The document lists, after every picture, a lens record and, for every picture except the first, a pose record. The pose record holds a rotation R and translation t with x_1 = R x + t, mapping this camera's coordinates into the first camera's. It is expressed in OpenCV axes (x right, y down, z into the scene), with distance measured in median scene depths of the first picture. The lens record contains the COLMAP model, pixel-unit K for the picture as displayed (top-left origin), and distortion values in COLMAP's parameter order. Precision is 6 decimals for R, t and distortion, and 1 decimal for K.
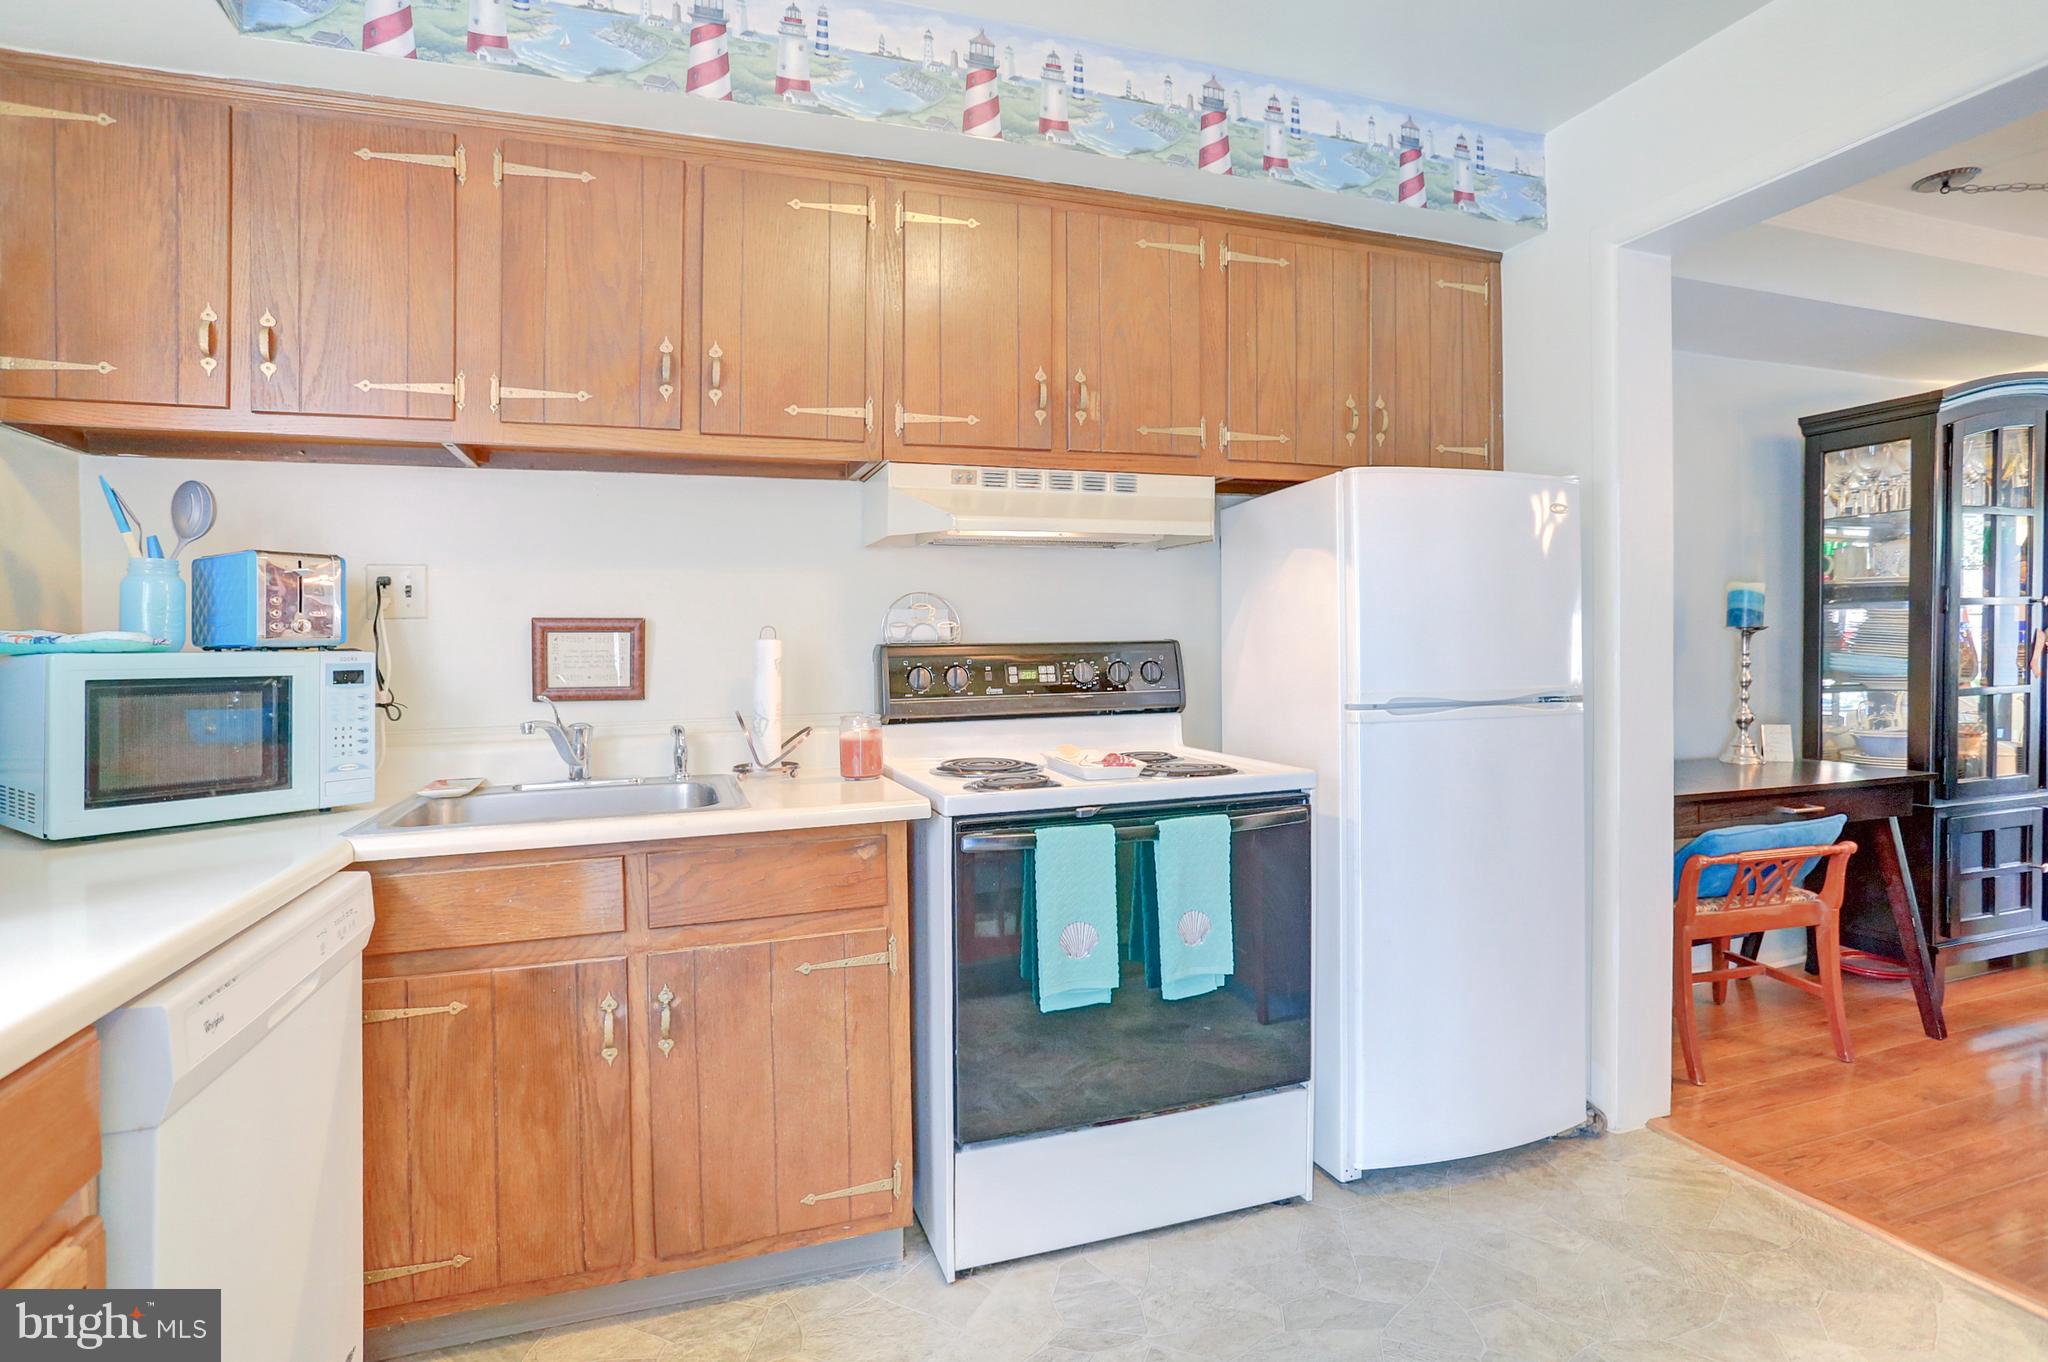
lens RADIAL K [[1041.7, 0, 1030.8], [0, 1041.7, 686.0], [0, 0, 1]] dist [-0.044699, 0.023307]
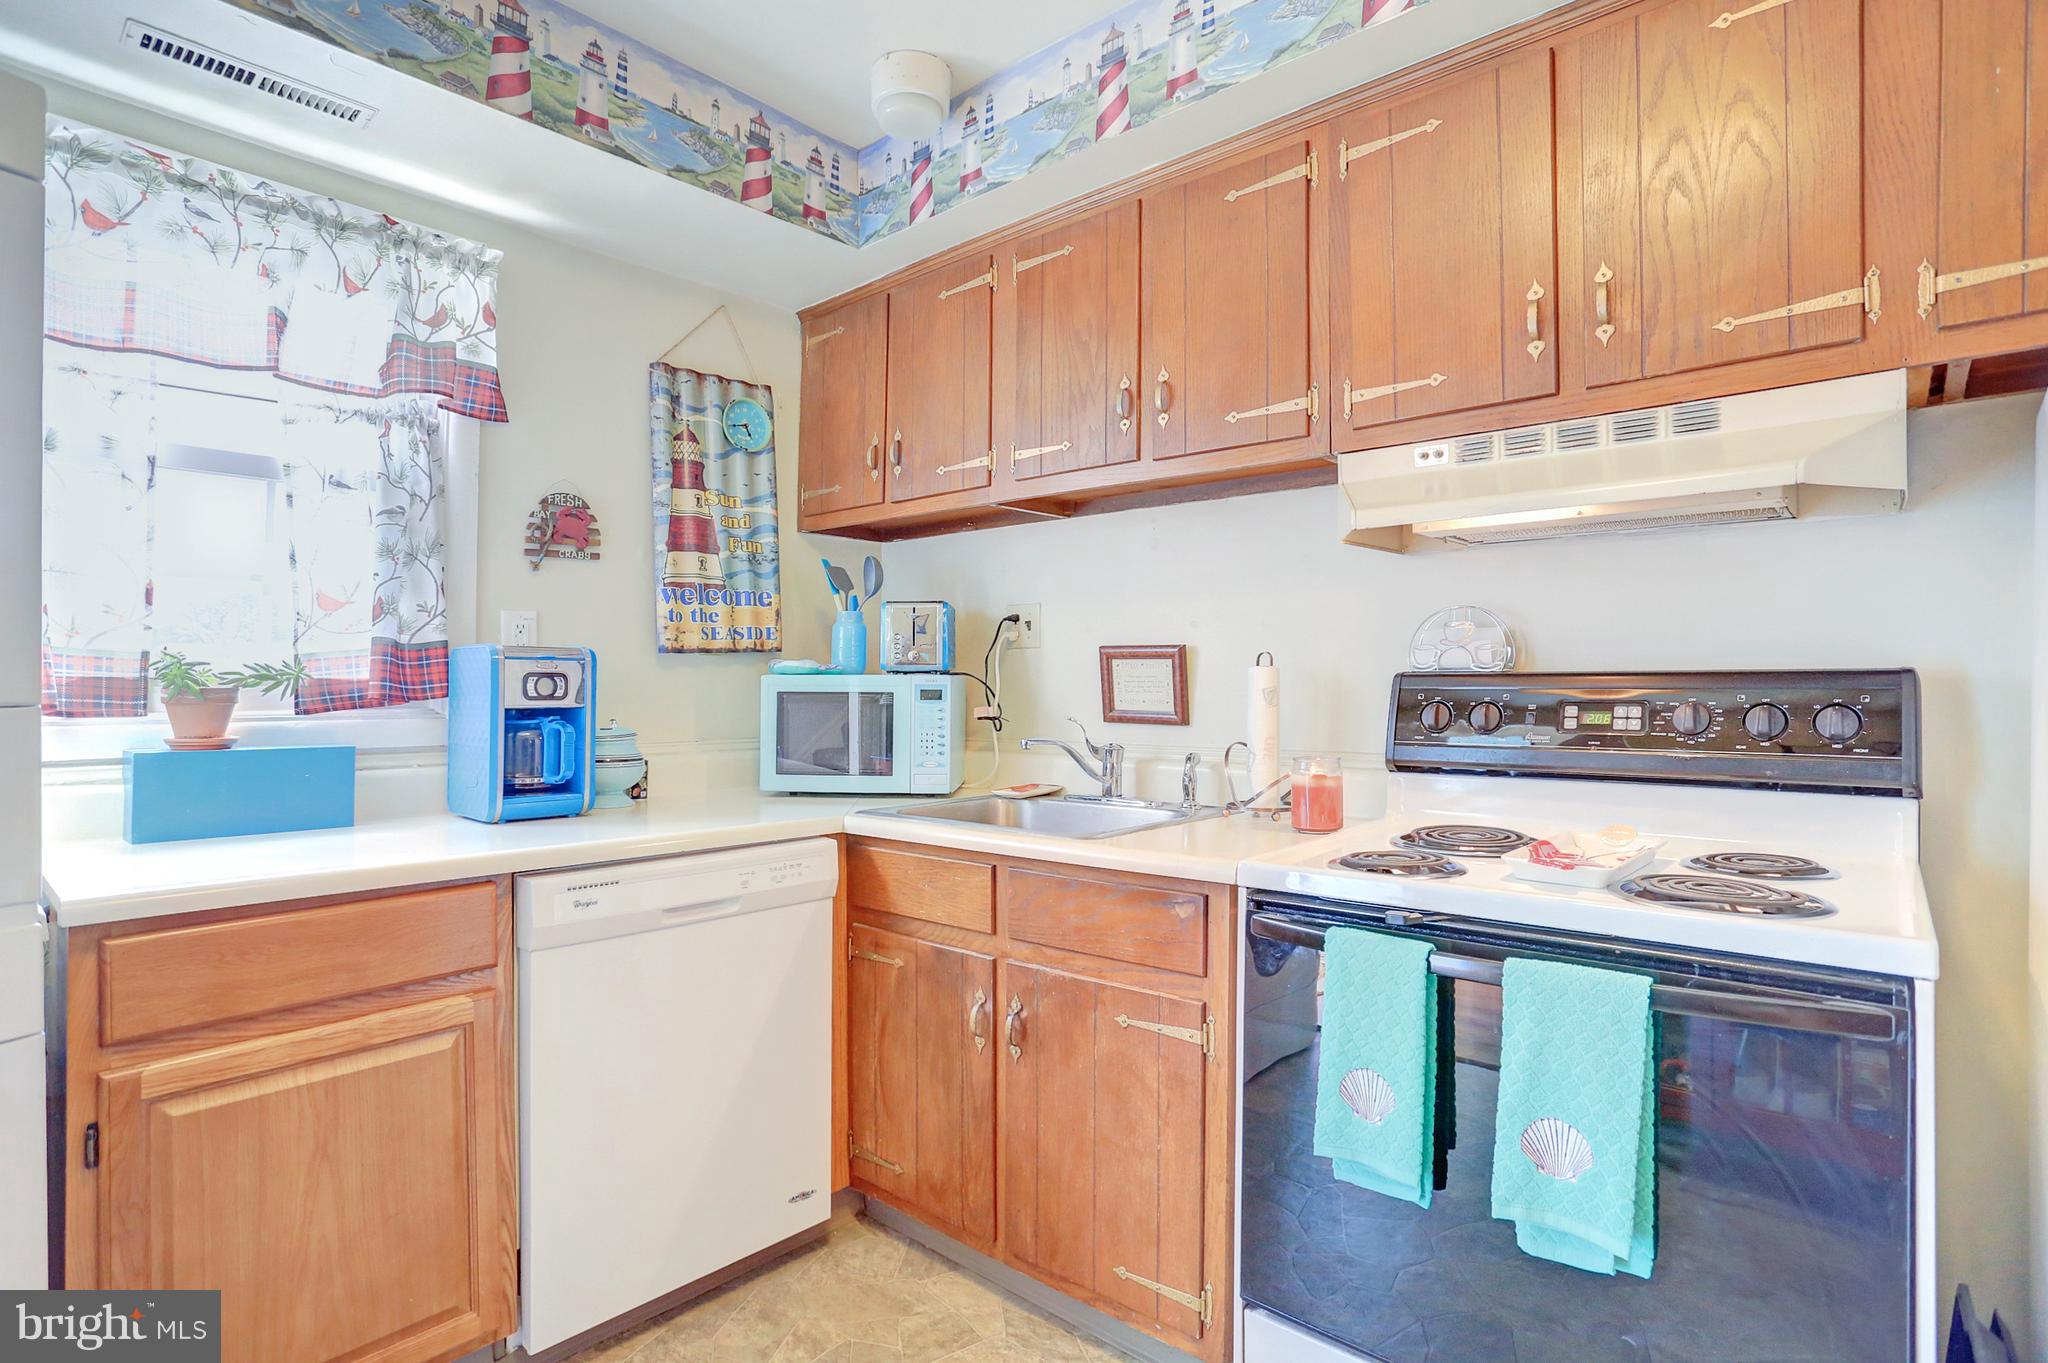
lens RADIAL K [[1039.4, 0, 1018.1], [0, 1039.4, 666.9], [0, 0, 1]] dist [-0.046395, 0.025127]
pose [[0.490538, 0.002775, -0.871415, 0.473705], [-0.035948, 0.999208, -0.017054, -0.022864], [0.870678, 0.039691, 0.490249, 0.390083]]
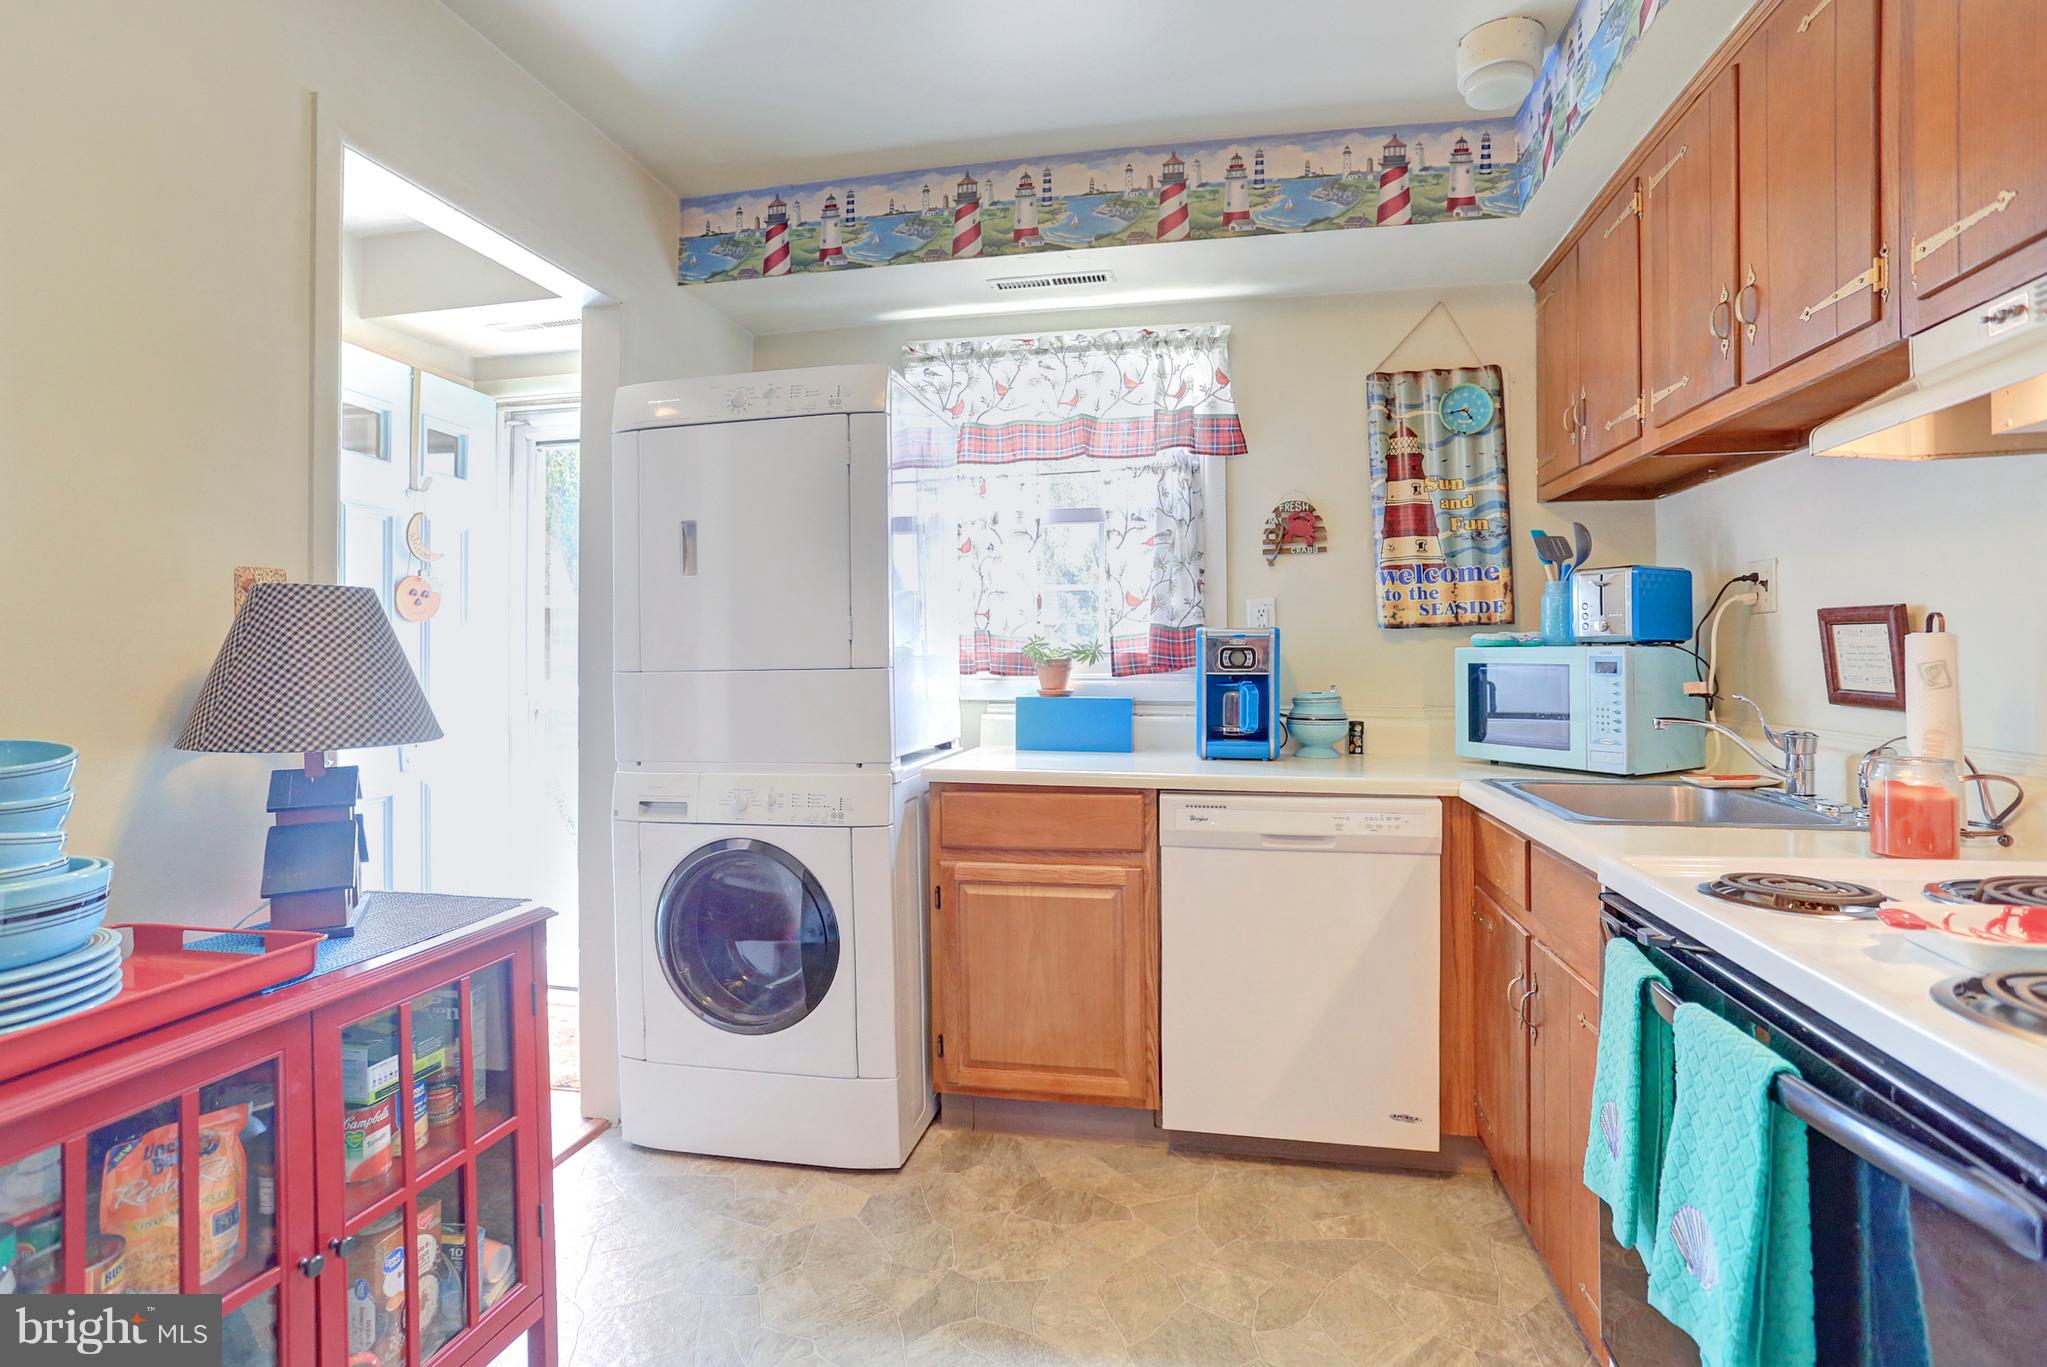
lens RADIAL K [[1056.7, 0, 999.7], [0, 1056.7, 665.9], [0, 0, 1]] dist [-0.072399, 0.058617]
pose [[-0.506371, 0.025941, -0.861926, 0.673191], [-0.017303, 0.999041, 0.040233, -0.042331], [0.862142, 0.035286, -0.505436, 0.884765]]
